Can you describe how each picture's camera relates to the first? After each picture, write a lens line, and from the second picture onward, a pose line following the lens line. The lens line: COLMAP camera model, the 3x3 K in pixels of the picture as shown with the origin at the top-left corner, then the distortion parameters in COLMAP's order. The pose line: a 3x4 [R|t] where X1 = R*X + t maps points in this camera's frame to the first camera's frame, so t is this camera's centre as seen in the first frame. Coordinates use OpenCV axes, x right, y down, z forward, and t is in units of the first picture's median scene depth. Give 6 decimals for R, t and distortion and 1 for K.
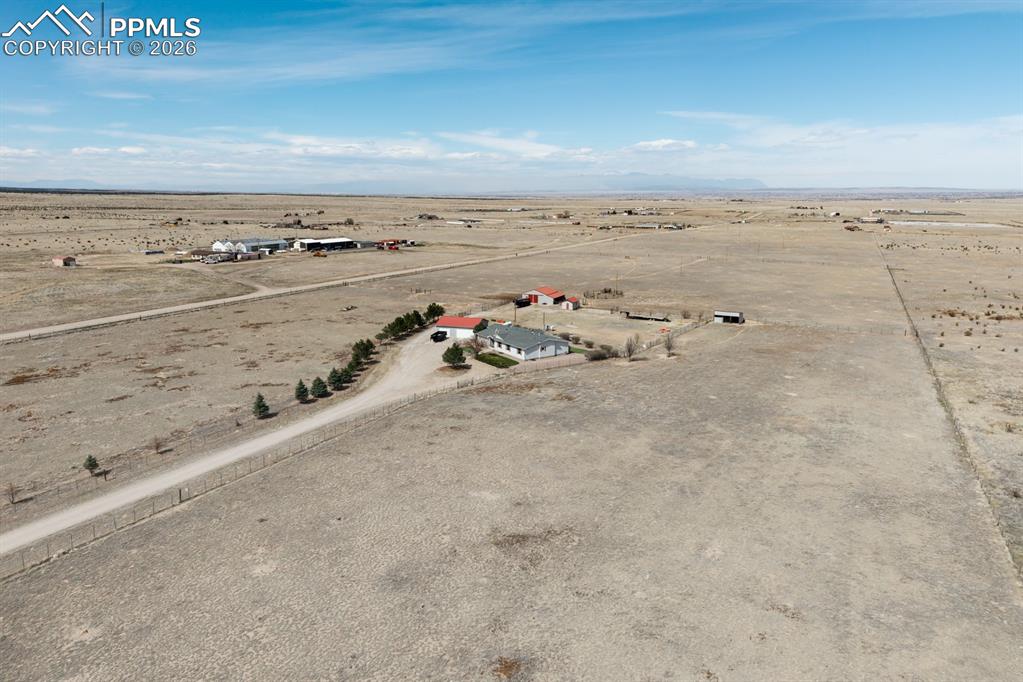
lens RADIAL K [[686.6, 0, 496.4], [0, 686.6, 340.9], [0, 0, 1]] dist [0.004515, -0.001011]
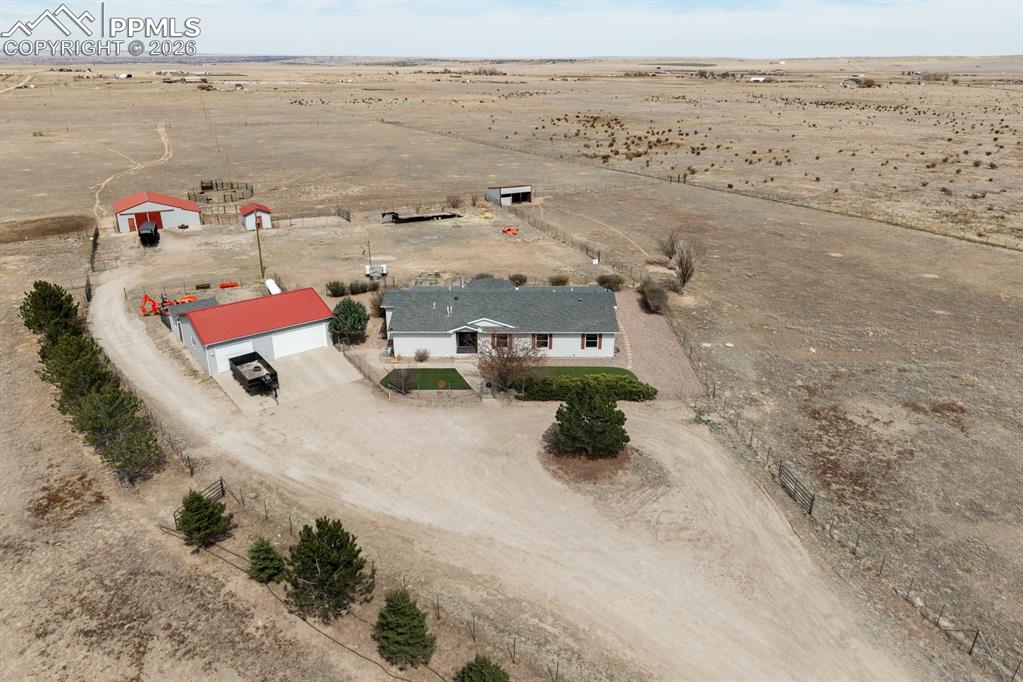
lens RADIAL K [[696.8, 0, 511.5], [0, 696.8, 341.0], [0, 0, 1]] dist [-0.000124, -0.000162]
pose [[0.538311, -0.308667, 0.784185, -0.362721], [0.168108, 0.951140, 0.258984, -0.114635], [-0.825809, -0.007586, 0.563899, 0.948982]]
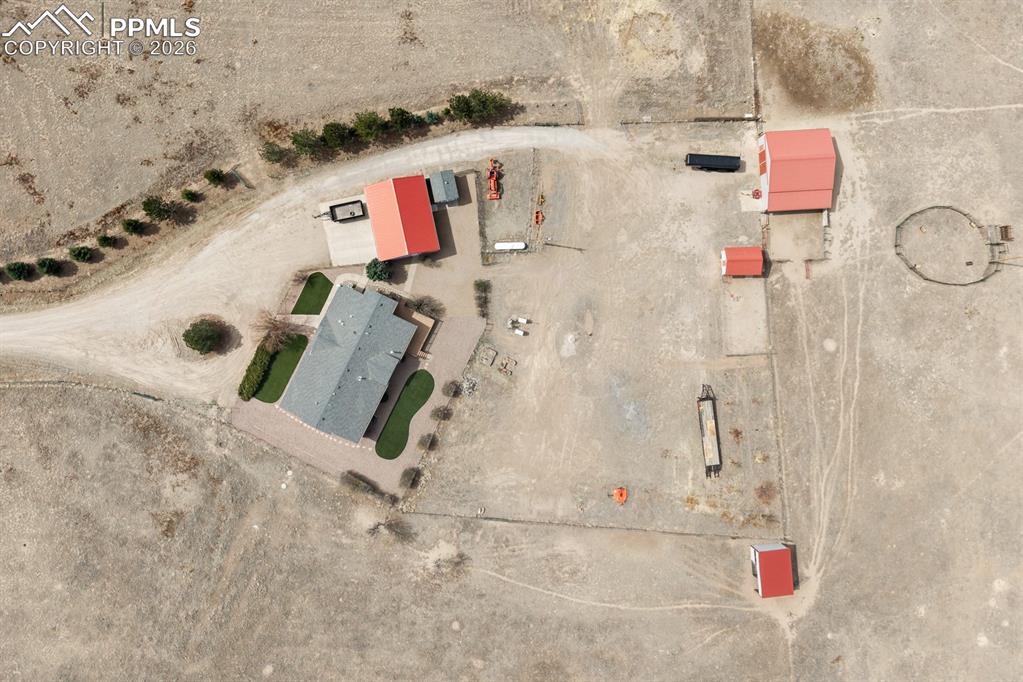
lens RADIAL K [[686.6, 0, 496.4], [0, 686.6, 340.9], [0, 0, 1]] dist [0.004515, -0.001011]
pose [[0.519028, 0.854746, -0.004324, 0.117062], [-0.192024, 0.121530, 0.973836, -0.817614], [0.832908, -0.504618, 0.227210, 1.219749]]
